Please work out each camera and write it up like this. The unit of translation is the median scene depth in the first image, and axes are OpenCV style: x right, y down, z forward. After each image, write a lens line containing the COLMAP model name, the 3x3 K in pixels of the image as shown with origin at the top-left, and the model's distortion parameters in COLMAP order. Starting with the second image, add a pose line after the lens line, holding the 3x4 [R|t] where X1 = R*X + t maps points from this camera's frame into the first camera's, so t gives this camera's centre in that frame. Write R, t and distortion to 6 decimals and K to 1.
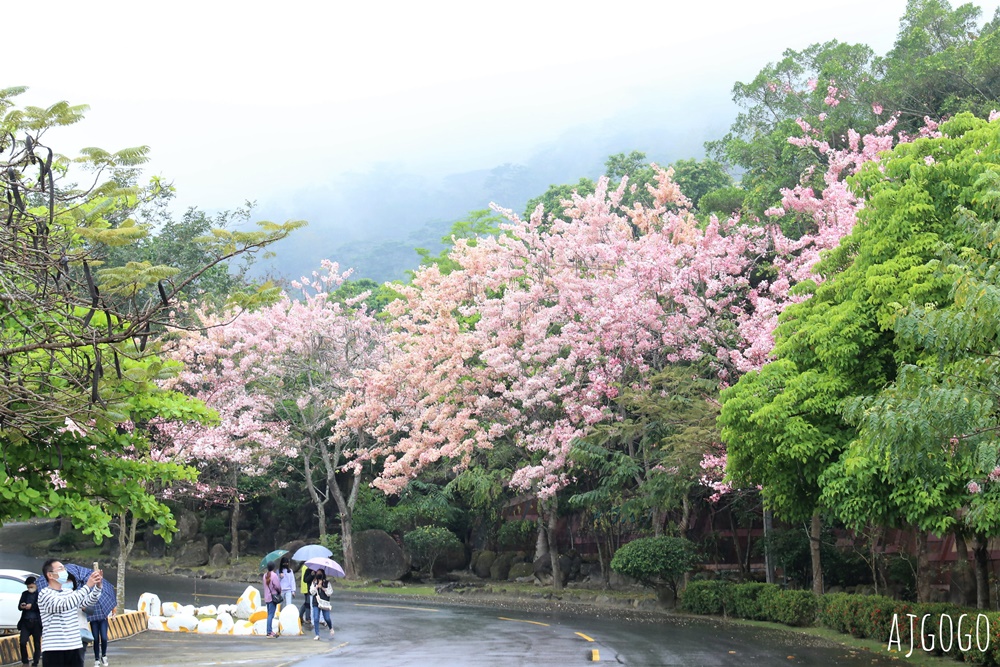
lens RADIAL K [[2515.7, 0, 499.7], [0, 2515.7, 332.5], [0, 0, 1]] dist [0.427181, 0.000000]
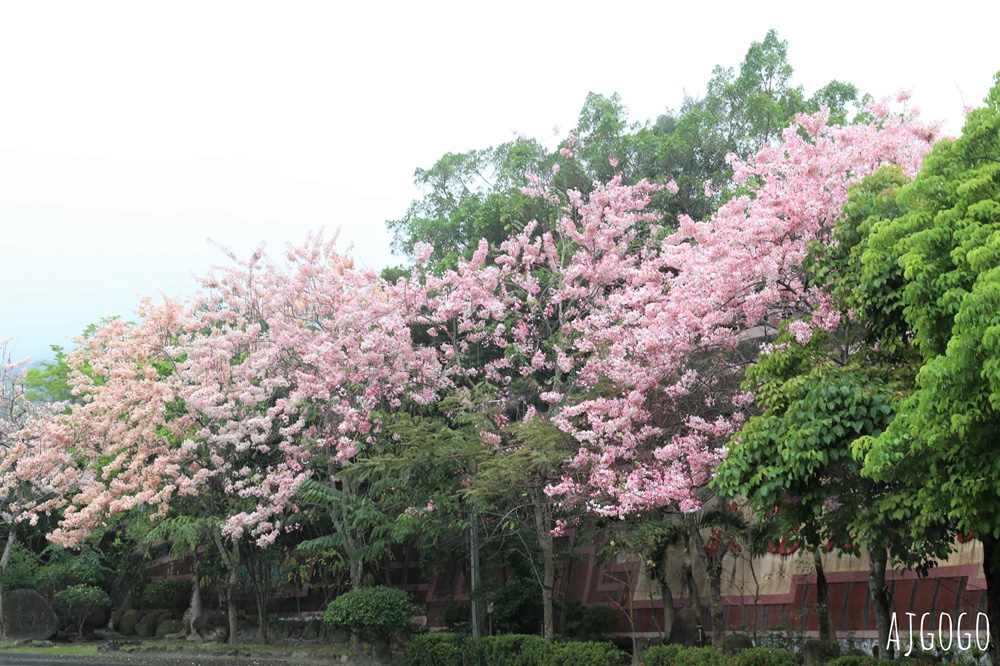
lens RADIAL K [[1435.9, 0, 501.9], [0, 1435.9, 336.6], [0, 0, 1]] dist [0.128980, 0.000000]
pose [[0.948159, 0.053865, 0.313198, -0.064736], [-0.021243, 0.994069, -0.106656, 0.040655], [-0.317085, 0.094474, 0.943680, 0.428721]]
